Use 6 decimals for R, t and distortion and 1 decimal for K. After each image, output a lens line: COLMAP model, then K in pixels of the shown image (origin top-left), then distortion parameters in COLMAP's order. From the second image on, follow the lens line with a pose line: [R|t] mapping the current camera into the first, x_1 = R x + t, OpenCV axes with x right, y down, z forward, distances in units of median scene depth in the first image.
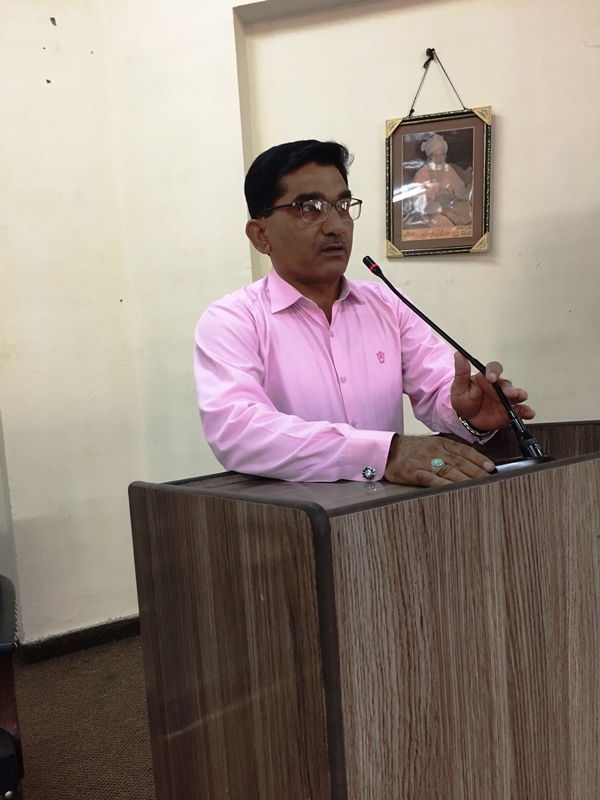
lens RADIAL K [[685.7, 0, 301.1], [0, 685.7, 400.1], [0, 0, 1]] dist [0.017458, -0.039306]
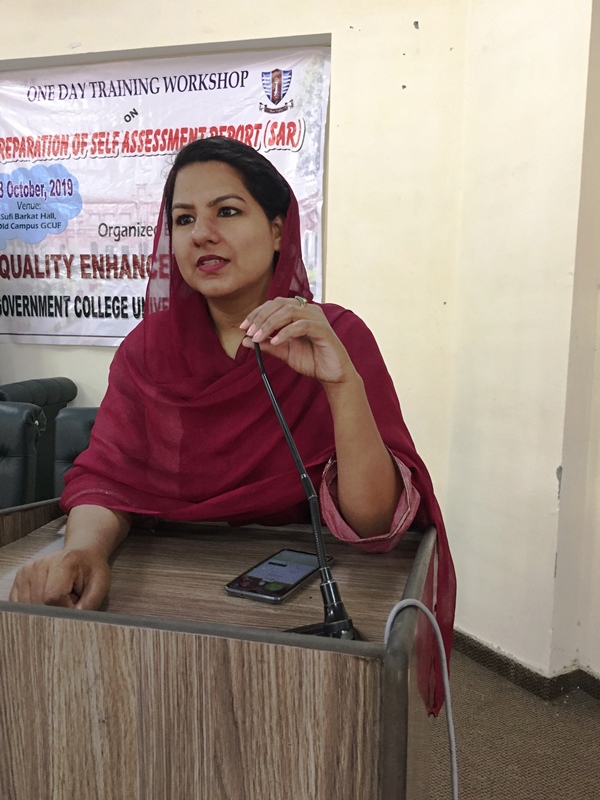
lens RADIAL K [[685.7, 0, 300.5], [0, 685.7, 400.1], [0, 0, 1]] dist [0.017458, -0.039306]
pose [[0.743020, 0.147089, -0.652906, 1.068482], [-0.127450, 0.988795, 0.077719, -0.251723], [0.657022, 0.025466, 0.753441, 0.563534]]
